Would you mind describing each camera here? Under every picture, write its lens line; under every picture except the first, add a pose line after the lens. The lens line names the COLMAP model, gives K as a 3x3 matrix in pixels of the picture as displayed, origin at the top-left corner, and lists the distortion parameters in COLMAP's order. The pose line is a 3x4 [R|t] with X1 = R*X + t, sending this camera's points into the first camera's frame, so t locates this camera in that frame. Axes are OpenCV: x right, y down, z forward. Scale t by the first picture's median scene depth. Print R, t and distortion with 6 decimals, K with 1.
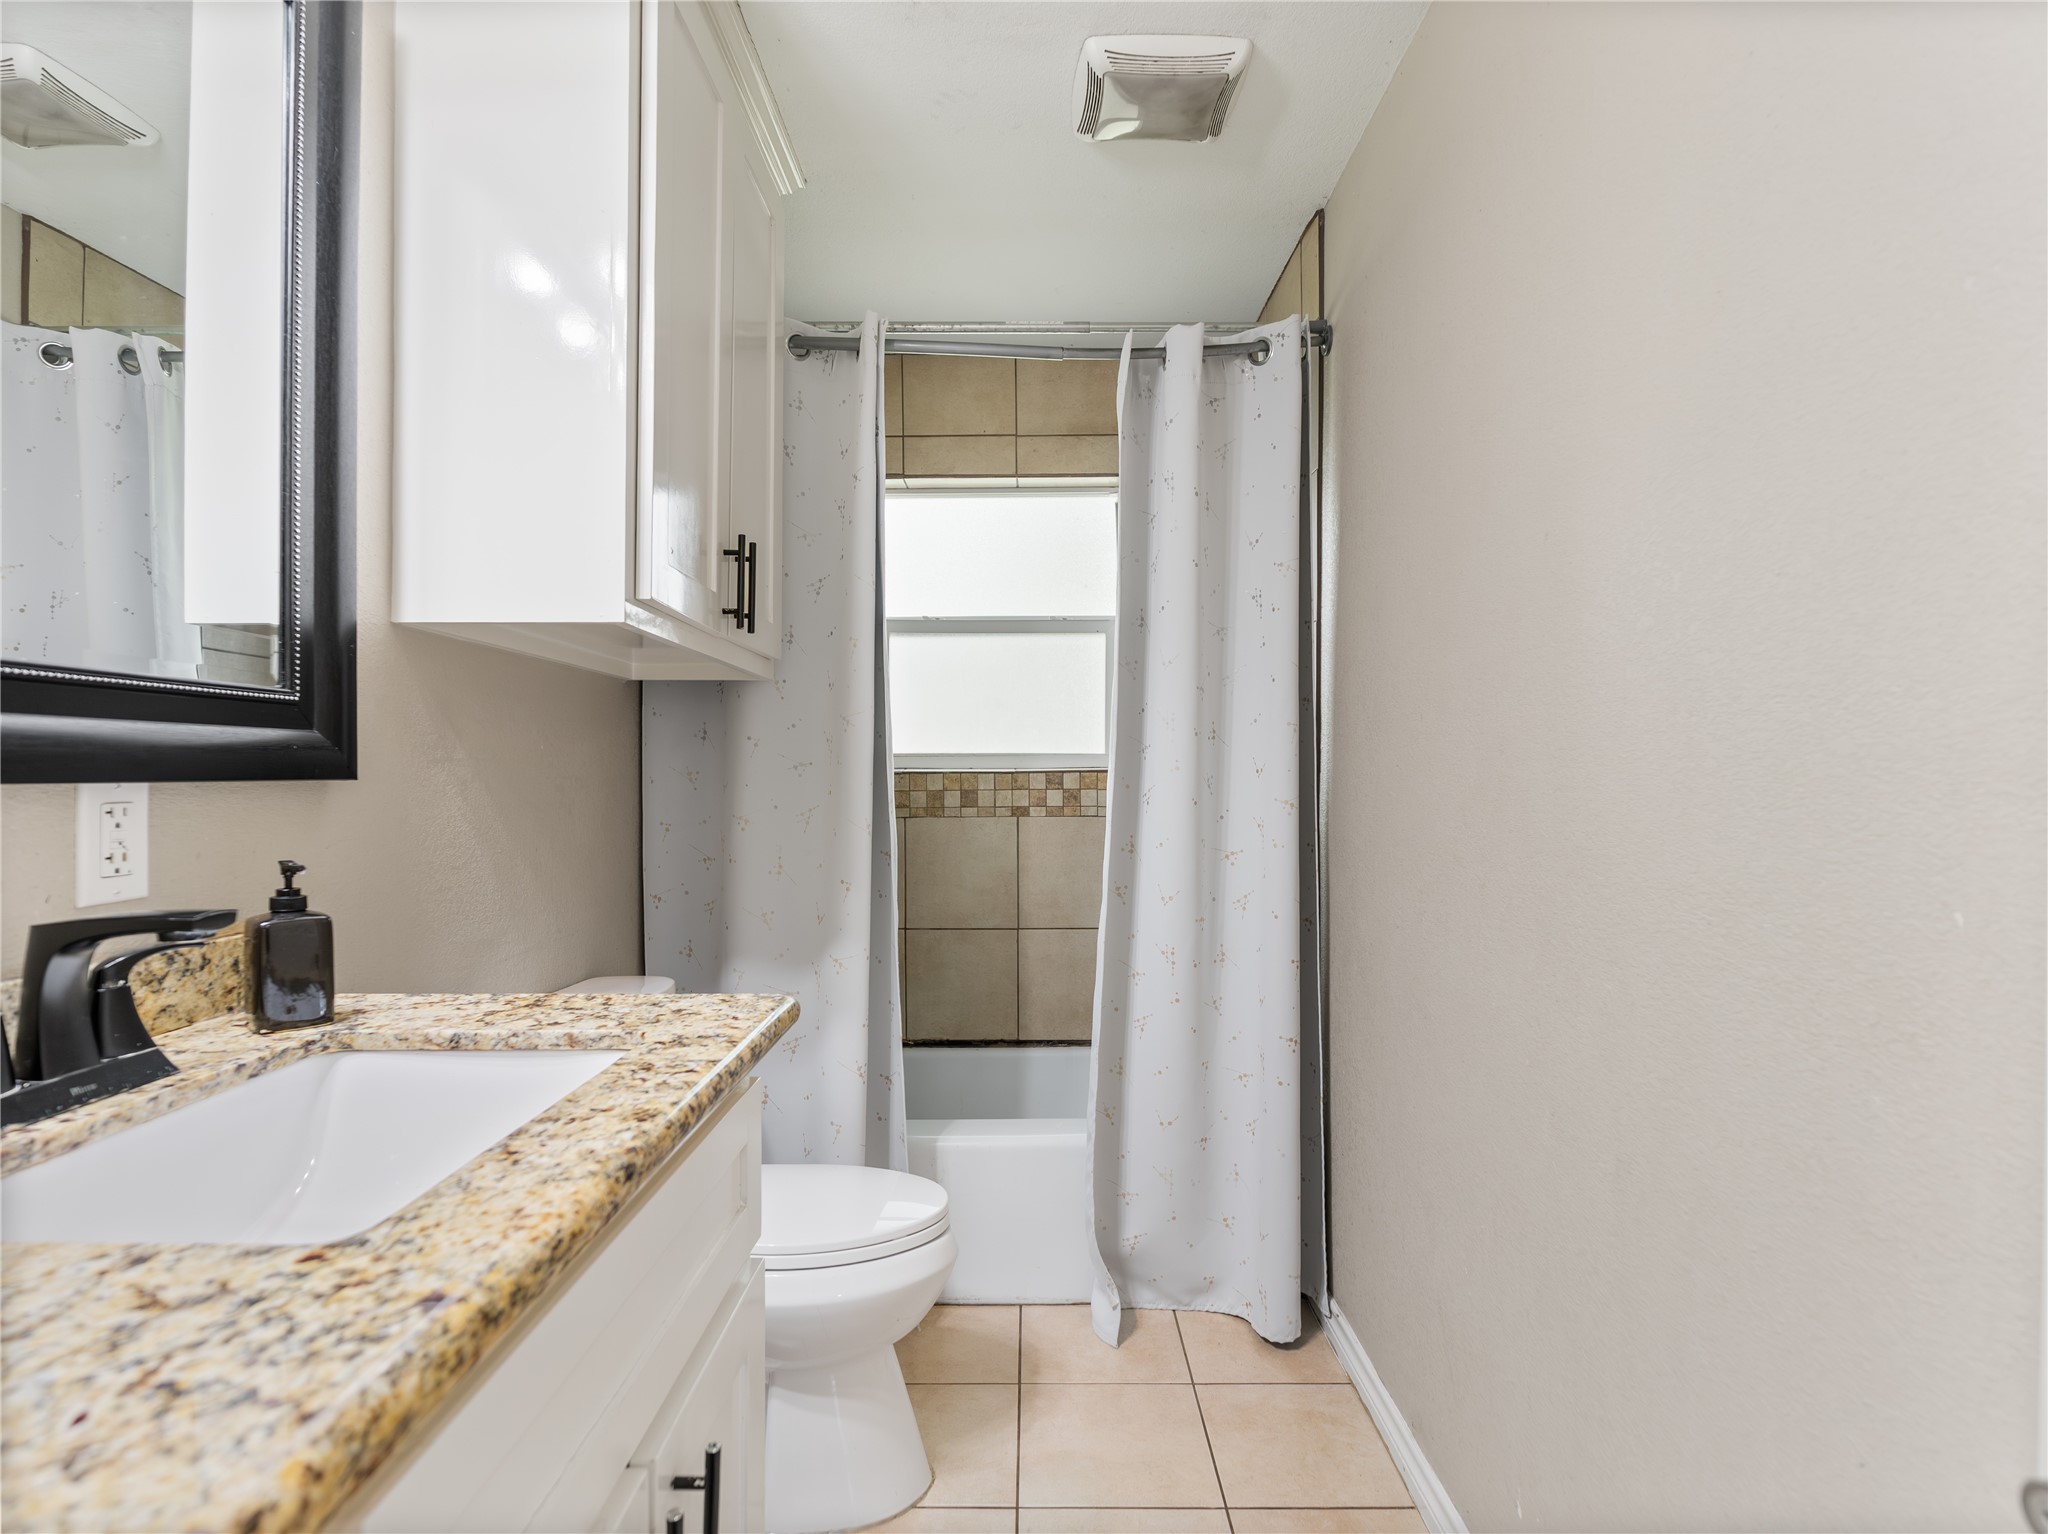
lens RADIAL K [[1025.0, 0, 1019.8], [0, 1025.0, 775.4], [0, 0, 1]] dist [-0.001435, -0.000307]
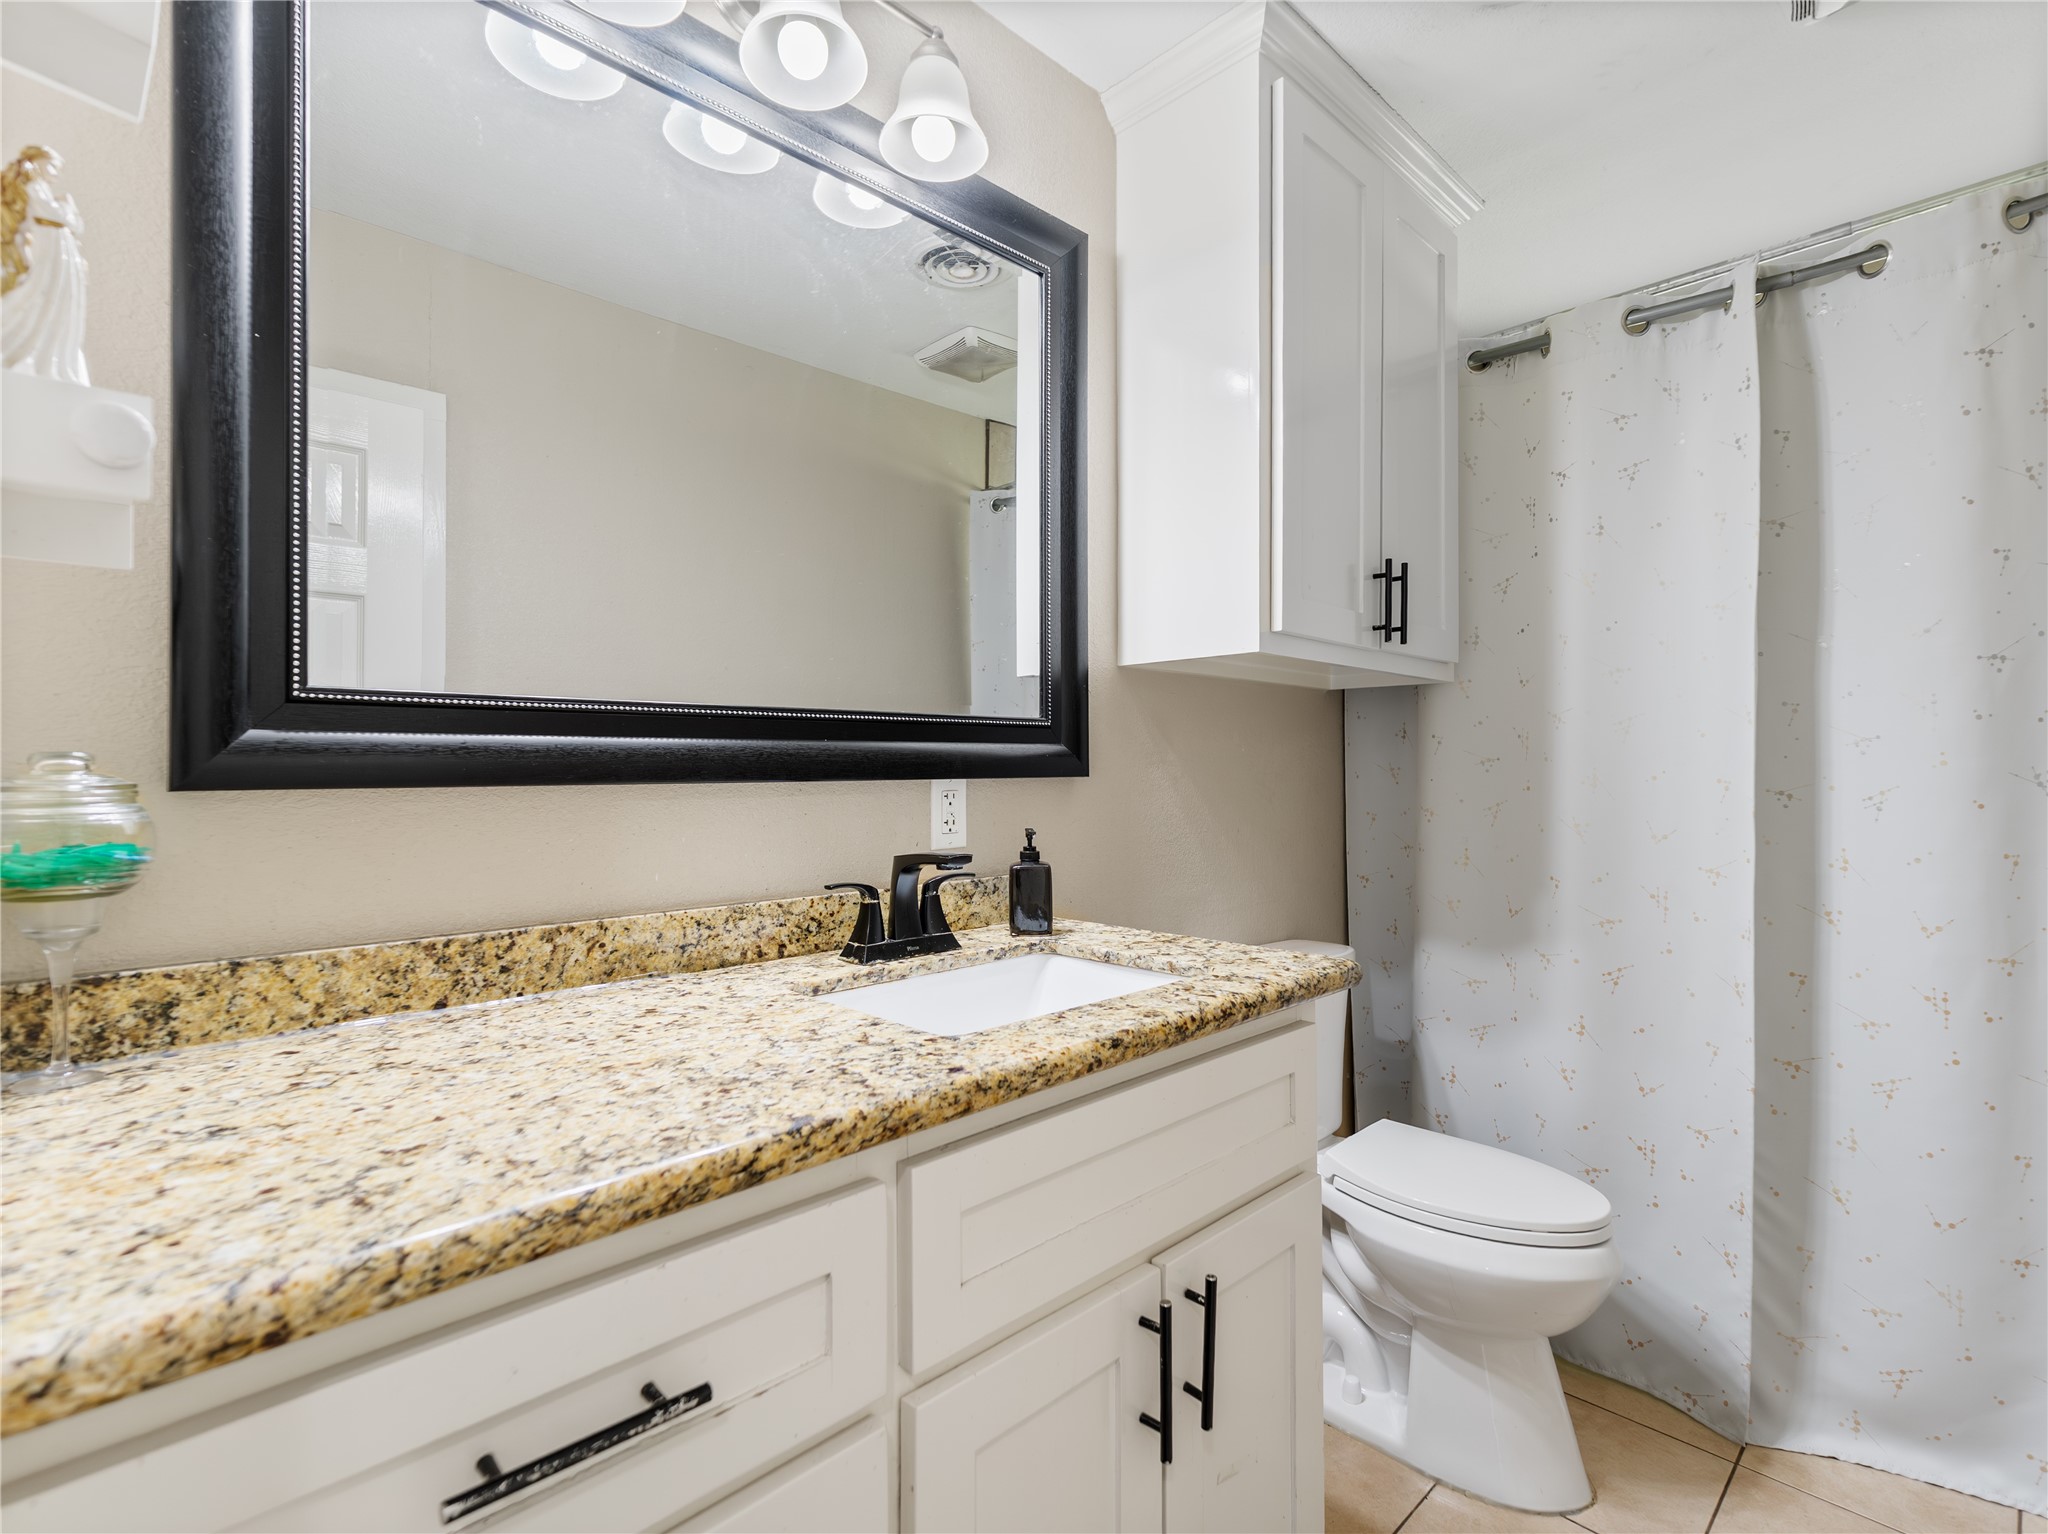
lens RADIAL K [[969.6, 0, 1026.9], [0, 969.6, 758.1], [0, 0, 1]] dist [0.005203, 0.000952]
pose [[0.707642, -0.012427, -0.706462, 0.371050], [0.004168, 0.999901, -0.013414, -0.005327], [0.706559, 0.006548, 0.707624, -0.062595]]
